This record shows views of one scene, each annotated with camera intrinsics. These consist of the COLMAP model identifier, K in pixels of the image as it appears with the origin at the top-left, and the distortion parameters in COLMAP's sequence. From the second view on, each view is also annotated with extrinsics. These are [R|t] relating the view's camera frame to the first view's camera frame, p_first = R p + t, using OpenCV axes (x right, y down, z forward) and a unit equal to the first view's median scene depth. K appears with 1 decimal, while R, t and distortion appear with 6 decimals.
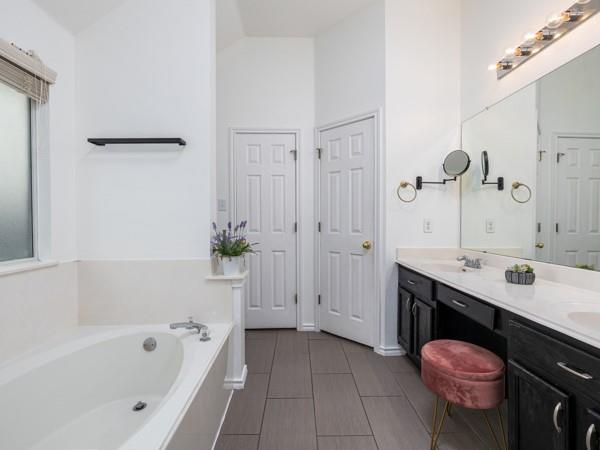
lens RADIAL K [[290.1, 0, 300.0], [0, 290.1, 225.0], [0, 0, 1]] dist [-0.000026, 0.000094]
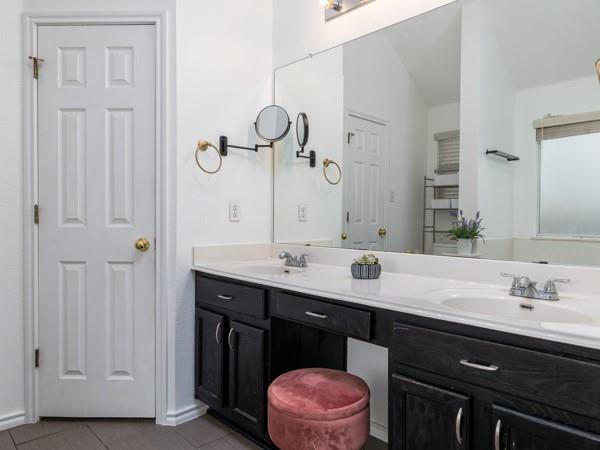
lens RADIAL K [[422.9, 0, 300.0], [0, 422.9, 225.0], [0, 0, 1]] dist [-0.001116, -0.001376]
pose [[0.731750, -0.009438, 0.681508, -0.122047], [0.008633, 0.999952, 0.004579, 0.032485], [-0.681518, 0.002533, 0.731797, 0.187812]]
